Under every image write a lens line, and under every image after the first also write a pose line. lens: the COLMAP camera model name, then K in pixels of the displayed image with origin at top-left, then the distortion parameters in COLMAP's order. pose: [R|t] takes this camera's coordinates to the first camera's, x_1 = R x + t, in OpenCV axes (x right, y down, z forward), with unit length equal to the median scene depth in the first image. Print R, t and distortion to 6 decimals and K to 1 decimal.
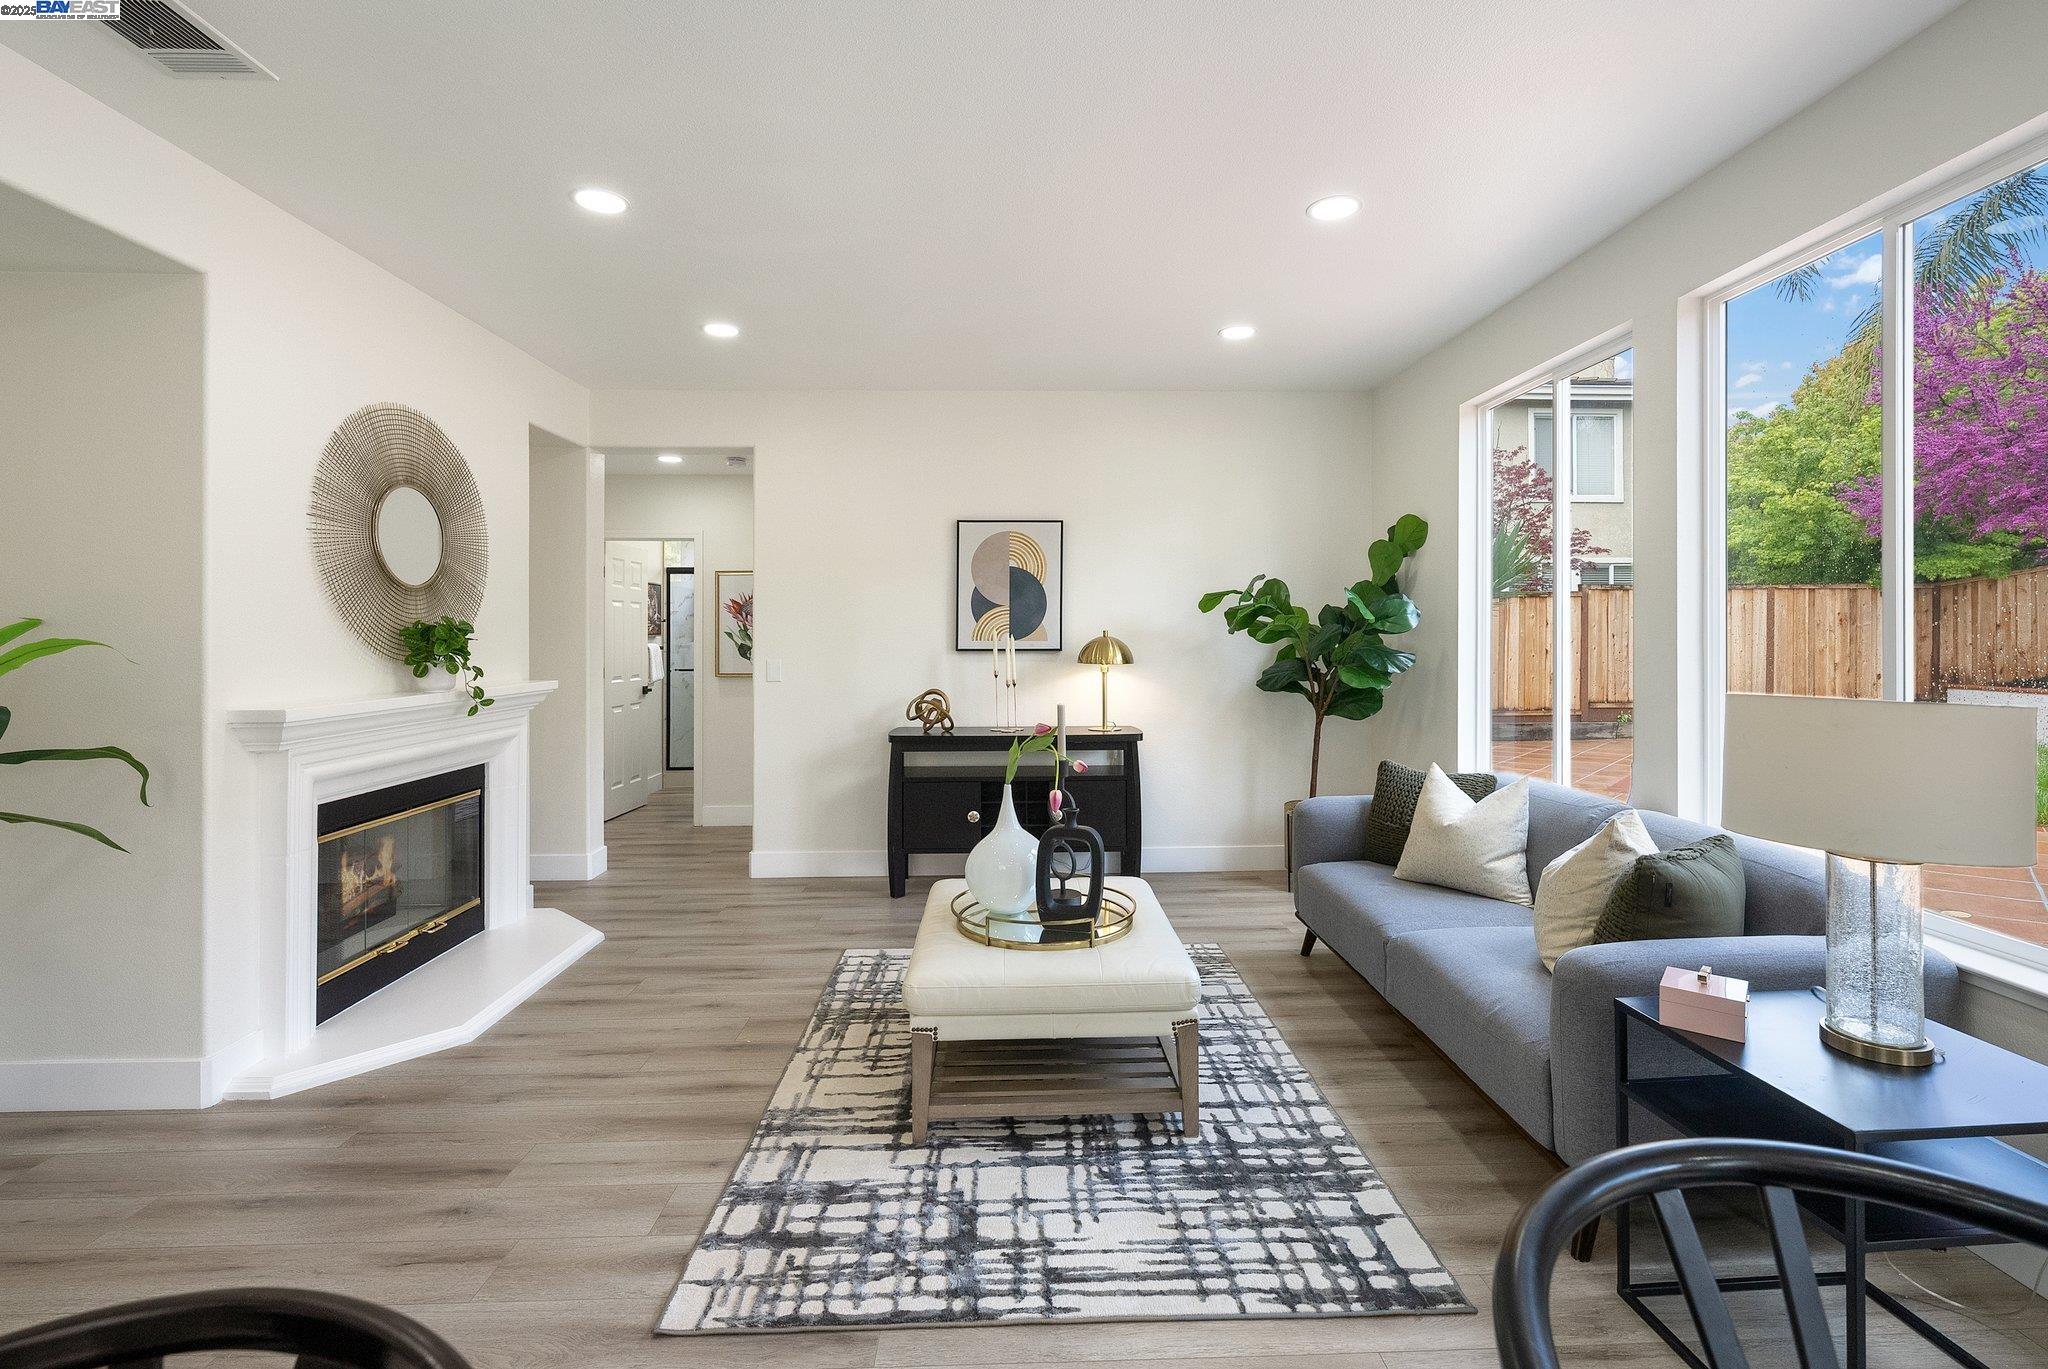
lens RADIAL K [[911.2, 0, 1025.5], [0, 911.2, 638.0], [0, 0, 1]] dist [-0.000908, -0.000046]
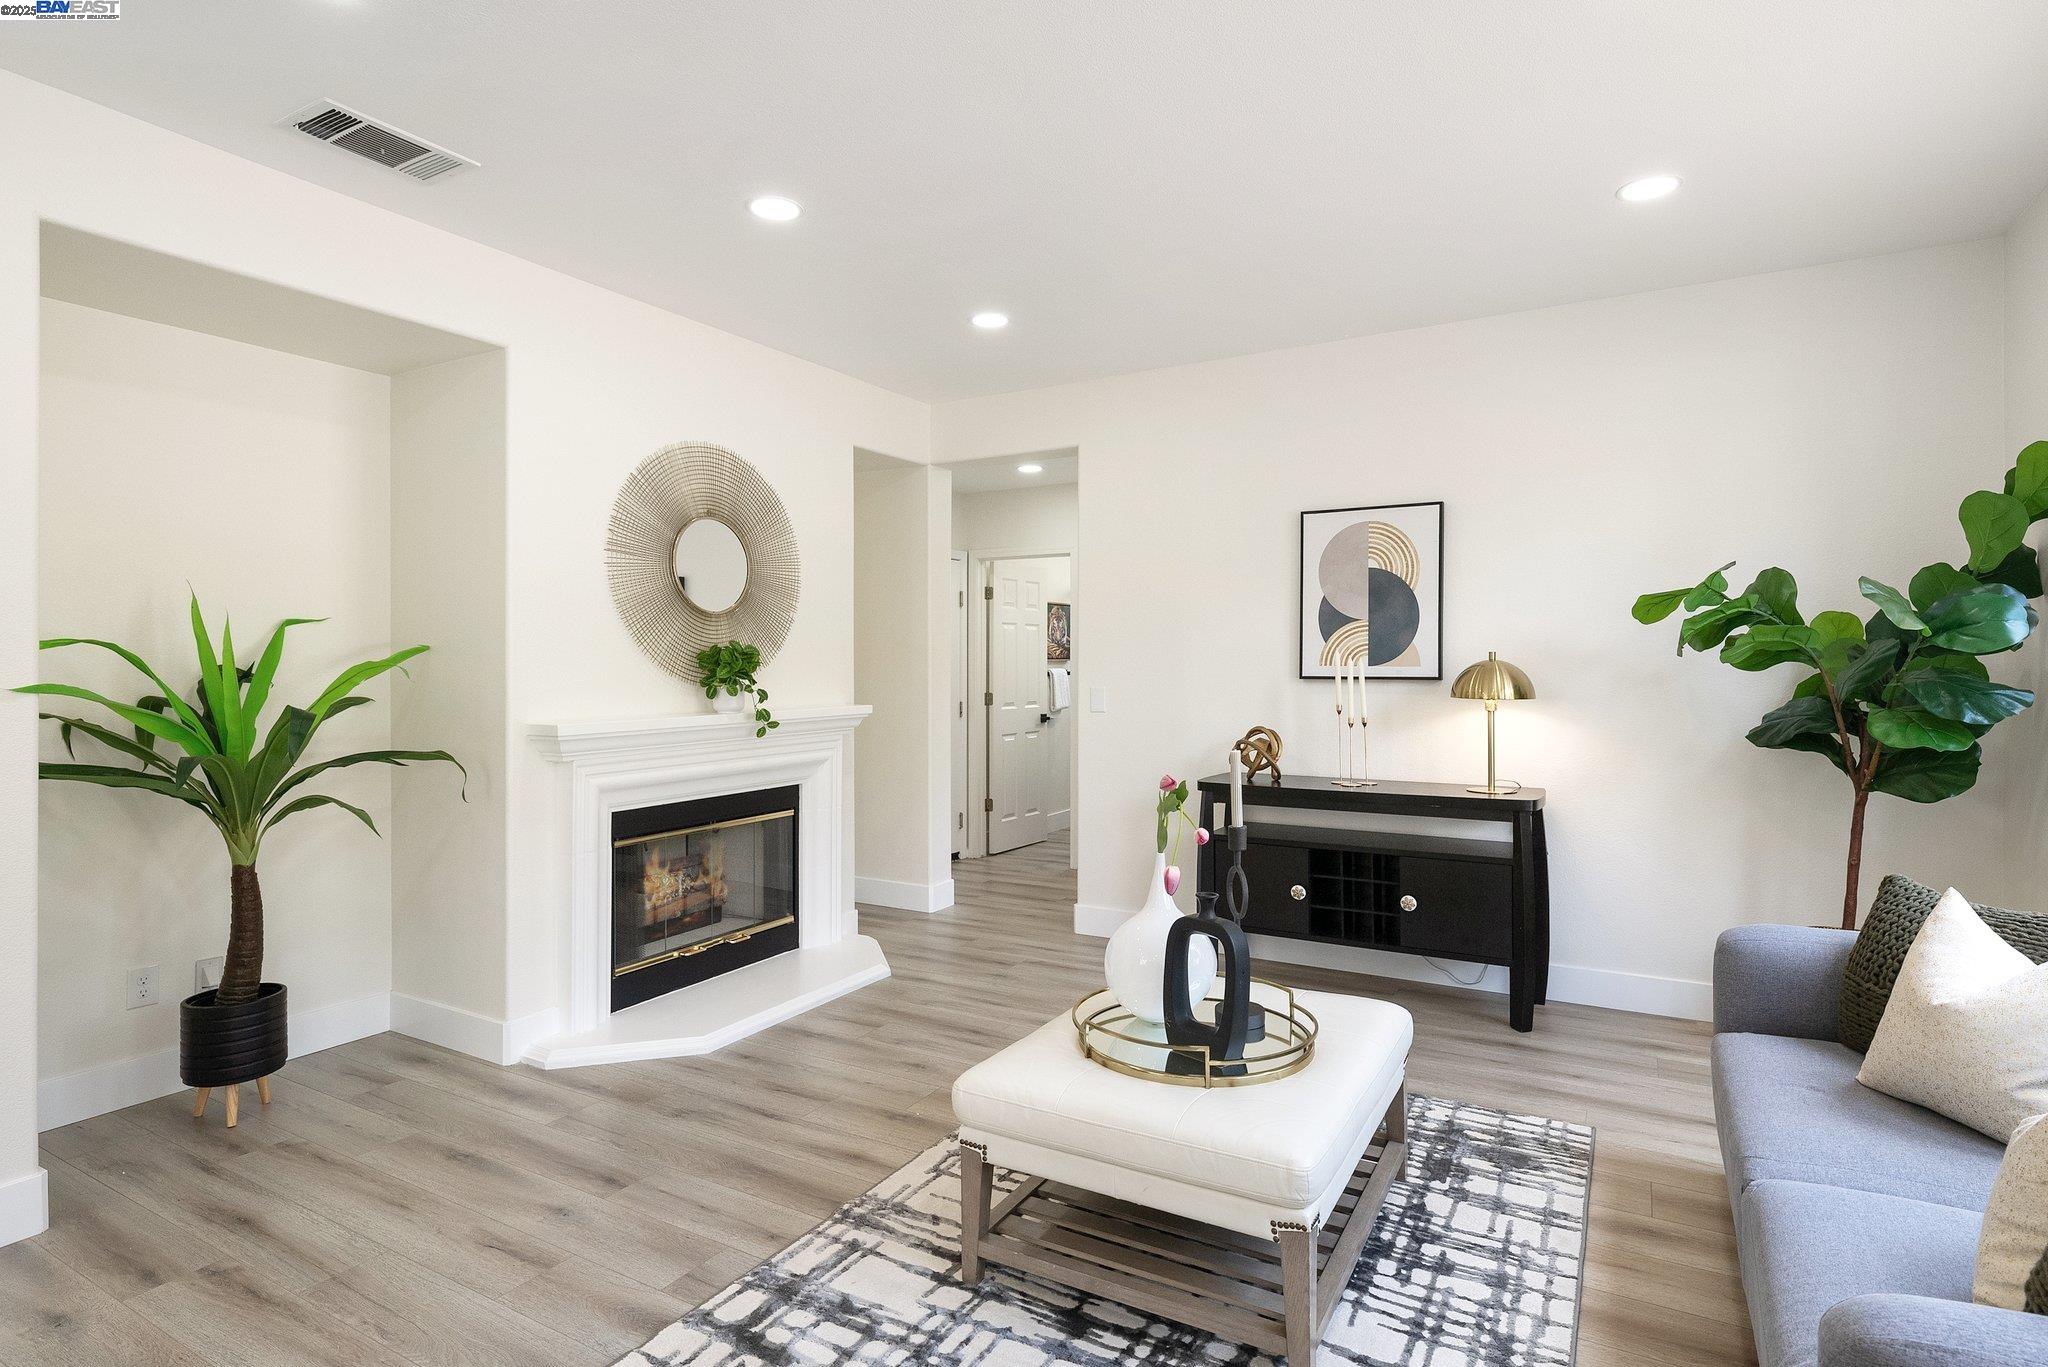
lens RADIAL K [[1050.4, 0, 1038.2], [0, 1050.4, 656.3], [0, 0, 1]] dist [0.001262, -0.000812]
pose [[0.853519, -0.000078, -0.521062, 0.328704], [-0.000771, 0.999999, -0.001414, -0.005668], [0.521062, 0.001608, 0.853518, 0.173655]]
